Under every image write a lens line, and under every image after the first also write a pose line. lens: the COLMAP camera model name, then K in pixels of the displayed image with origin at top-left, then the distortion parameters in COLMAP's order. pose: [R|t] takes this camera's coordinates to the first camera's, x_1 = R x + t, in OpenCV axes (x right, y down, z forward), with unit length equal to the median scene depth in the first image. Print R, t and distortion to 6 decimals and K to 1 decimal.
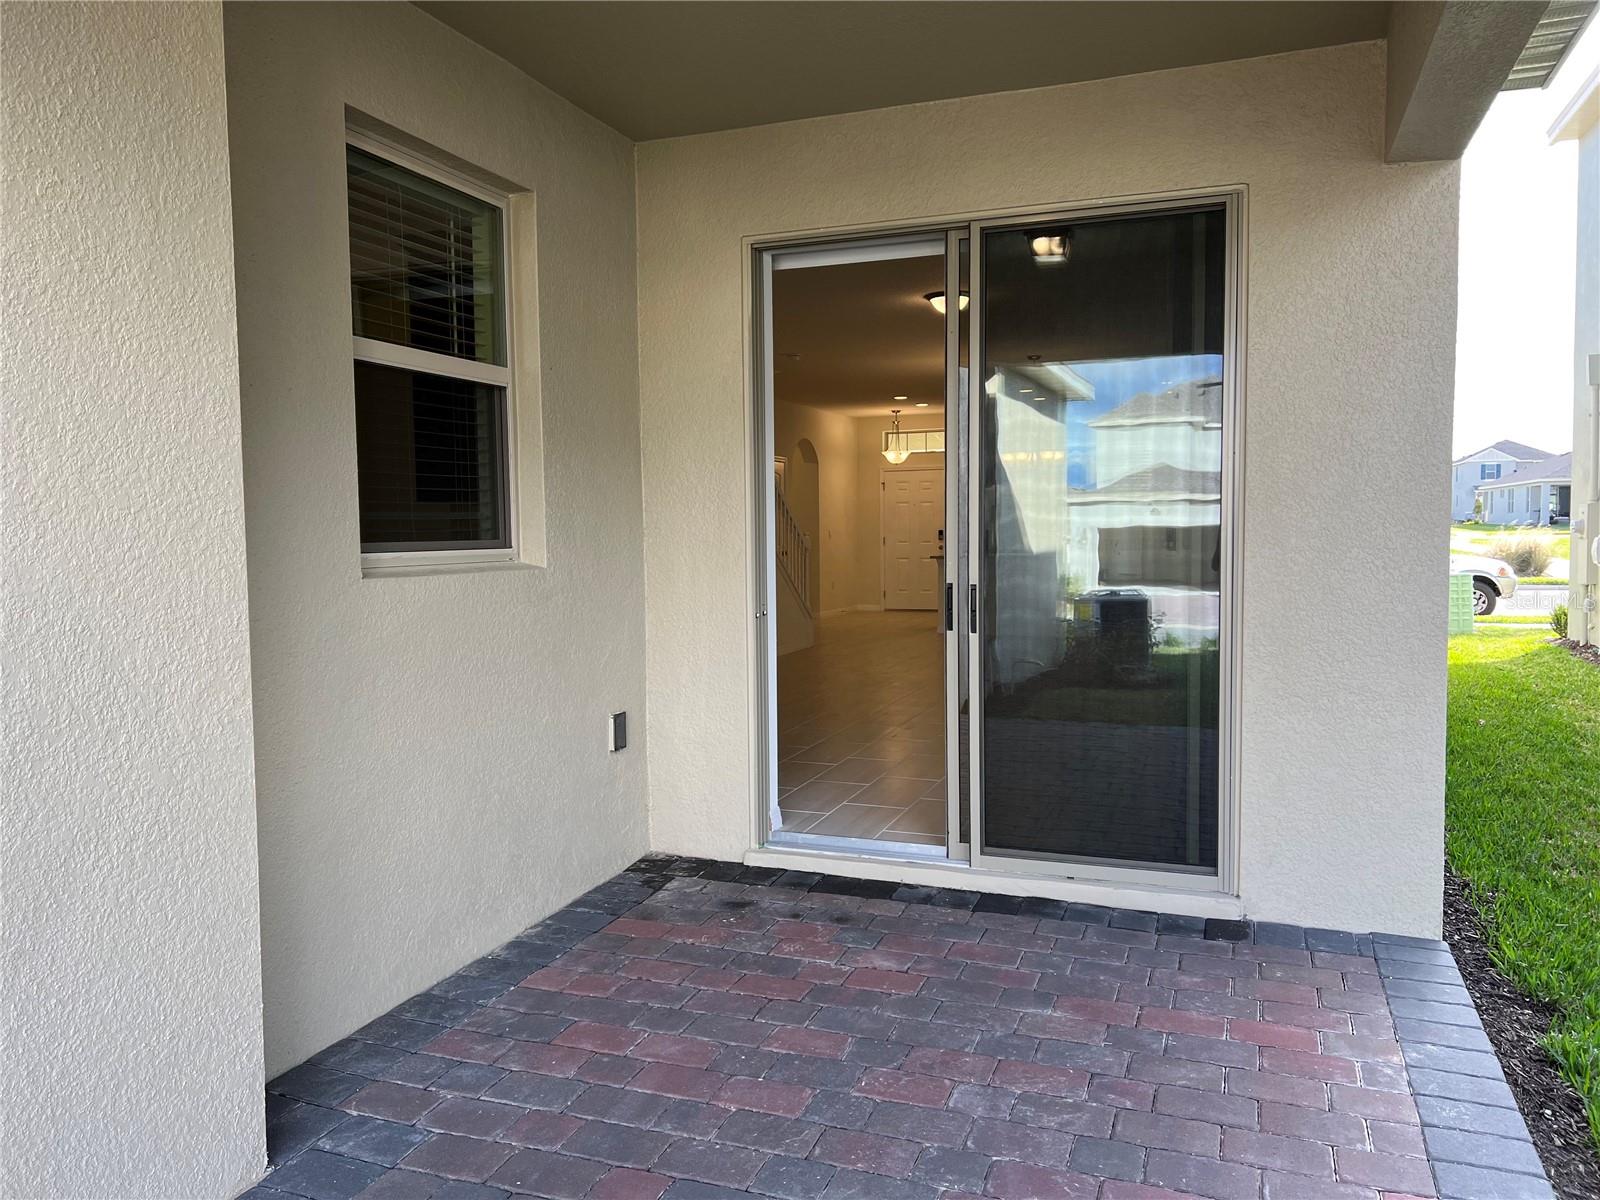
lens RADIAL K [[1199.5, 0, 800.0], [0, 1199.5, 600.0], [0, 0, 1]] dist [0.052435, -0.047728]
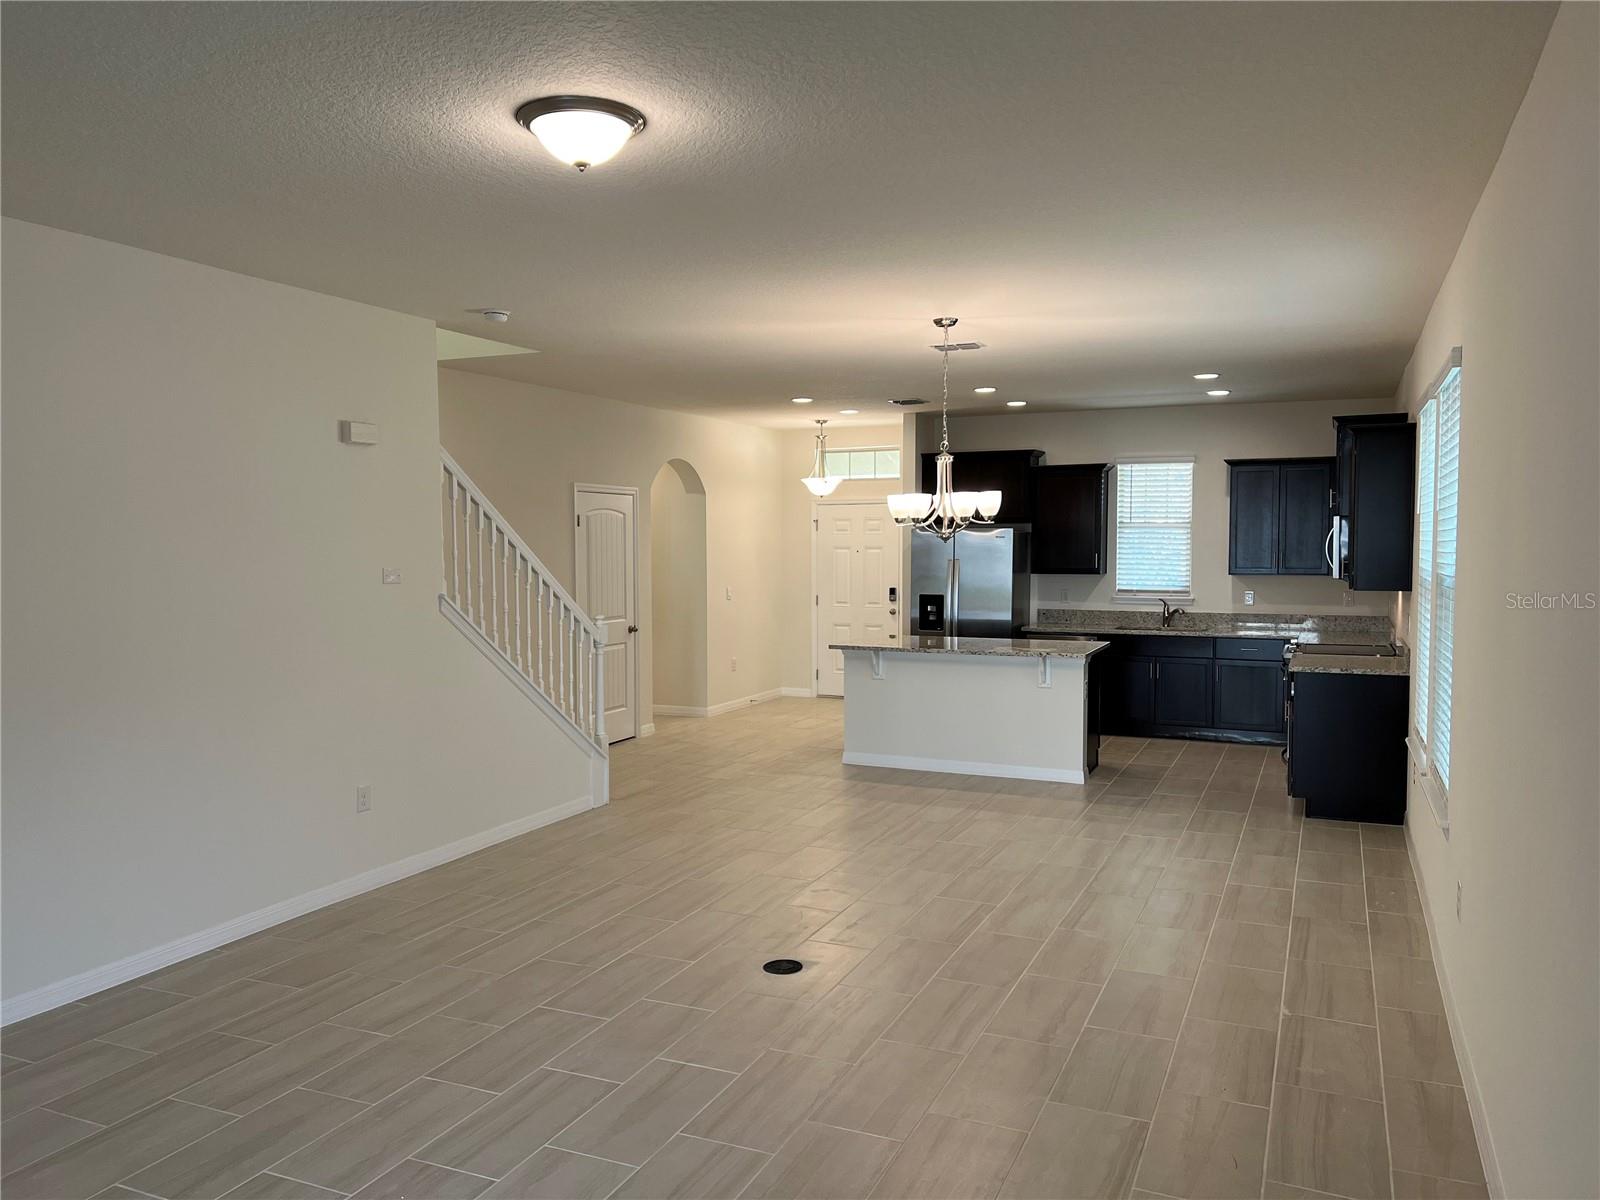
lens RADIAL K [[1199.5, 0, 800.0], [0, 1199.5, 600.0], [0, 0, 1]] dist [0.052435, -0.047728]
pose [[0.998708, 0.008584, -0.050082, 0.103116], [-0.009128, 0.999902, -0.010630, -0.044994], [0.049986, 0.011073, 0.998689, 0.299016]]
